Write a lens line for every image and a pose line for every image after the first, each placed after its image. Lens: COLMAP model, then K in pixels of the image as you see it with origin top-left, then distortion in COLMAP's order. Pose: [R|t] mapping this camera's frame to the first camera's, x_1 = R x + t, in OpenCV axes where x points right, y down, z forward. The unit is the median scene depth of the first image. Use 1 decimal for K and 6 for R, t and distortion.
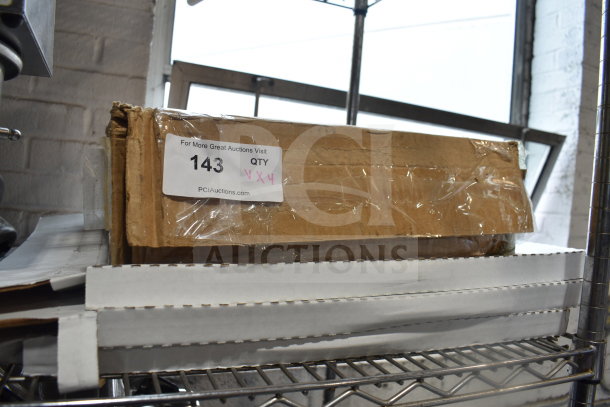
lens RADIAL K [[482.0, 0, 305.0], [0, 482.0, 203.5], [0, 0, 1]] dist [-0.076935, 0.001715]
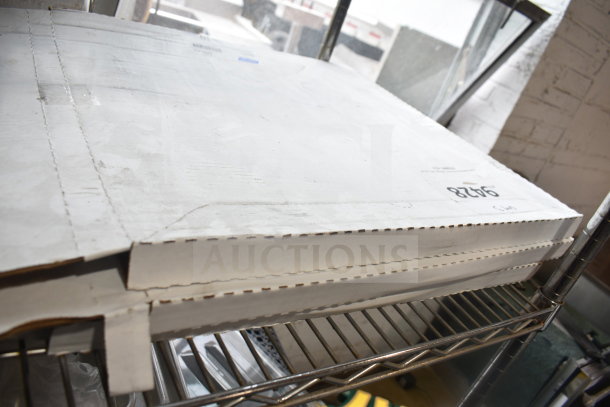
lens RADIAL K [[482.0, 0, 305.0], [0, 482.0, 203.5], [0, 0, 1]] dist [-0.076935, 0.001715]
pose [[0.955122, 0.183307, 0.232680, -0.071629], [-0.266430, 0.874918, 0.404393, -0.057693], [-0.129448, -0.448237, 0.884492, 0.055286]]
